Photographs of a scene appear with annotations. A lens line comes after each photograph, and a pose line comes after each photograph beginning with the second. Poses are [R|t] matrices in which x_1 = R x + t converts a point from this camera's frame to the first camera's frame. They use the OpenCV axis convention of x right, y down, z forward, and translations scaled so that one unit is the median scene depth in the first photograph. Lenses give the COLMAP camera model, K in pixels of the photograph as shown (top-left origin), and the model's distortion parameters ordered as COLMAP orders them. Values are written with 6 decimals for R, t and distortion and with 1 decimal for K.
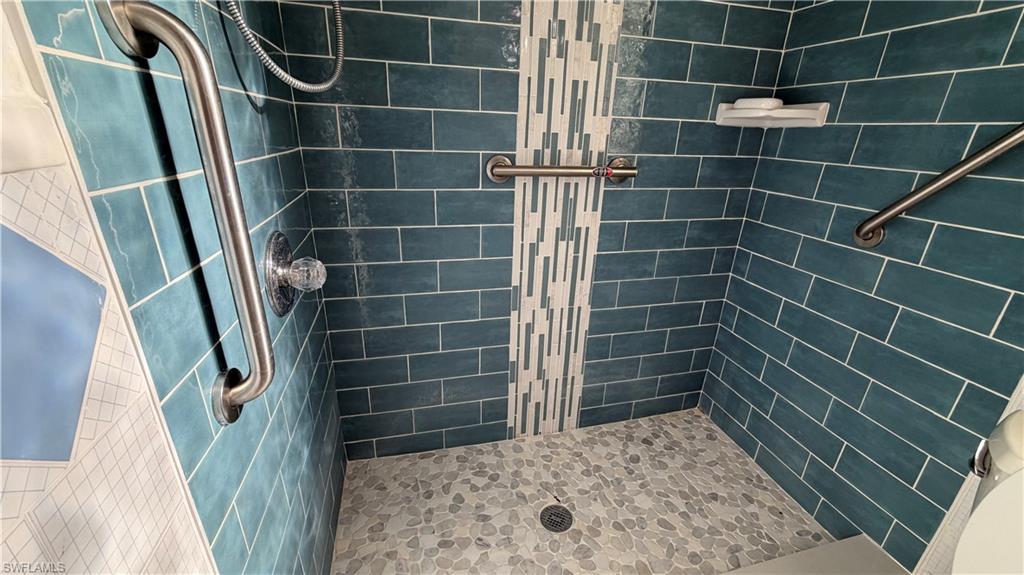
lens RADIAL K [[411.8, 0, 512.1], [0, 411.8, 289.6], [0, 0, 1]] dist [-0.003888, -0.000473]
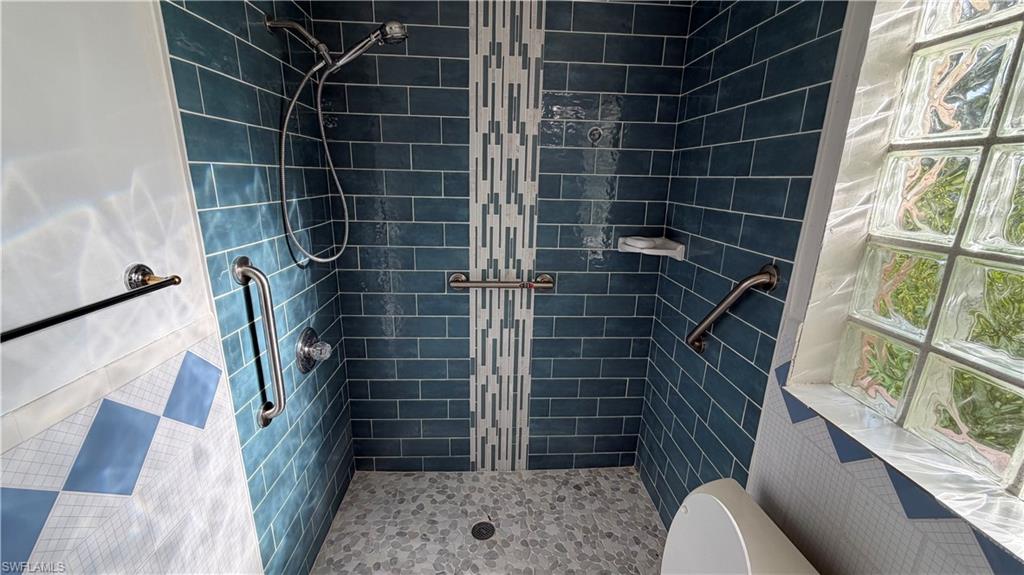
lens RADIAL K [[411.8, 0, 511.3], [0, 411.8, 289.1], [0, 0, 1]] dist [-0.003888, -0.000473]
pose [[0.980679, 0.043917, -0.190632, 0.433373], [-0.064359, 0.992659, -0.102402, -0.116223], [0.184735, 0.112692, 0.976306, -0.428424]]
